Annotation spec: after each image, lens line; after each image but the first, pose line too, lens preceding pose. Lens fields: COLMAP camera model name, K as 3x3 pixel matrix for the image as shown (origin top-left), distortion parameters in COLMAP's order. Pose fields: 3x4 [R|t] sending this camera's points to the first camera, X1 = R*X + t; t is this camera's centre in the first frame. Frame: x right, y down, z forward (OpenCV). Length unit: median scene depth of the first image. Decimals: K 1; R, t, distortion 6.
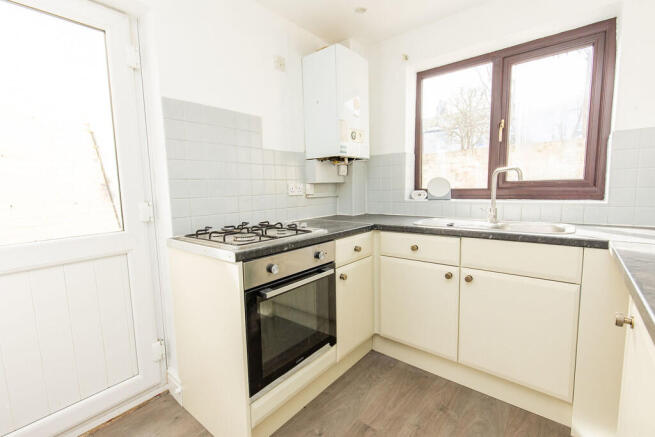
lens RADIAL K [[315.7, 0, 327.5], [0, 315.7, 218.5], [0, 0, 1]] dist [-0.001192, -0.000334]
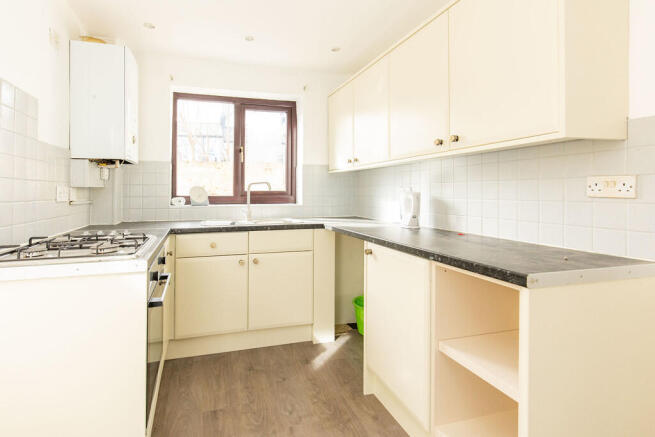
lens RADIAL K [[306.0, 0, 325.8], [0, 306.0, 188.6], [0, 0, 1]] dist [0.000678, 0.000113]
pose [[0.495432, 0.031882, 0.868062, -0.466484], [0.077928, 0.993665, -0.080972, 0.007958], [-0.865144, 0.107762, 0.489809, 0.049872]]
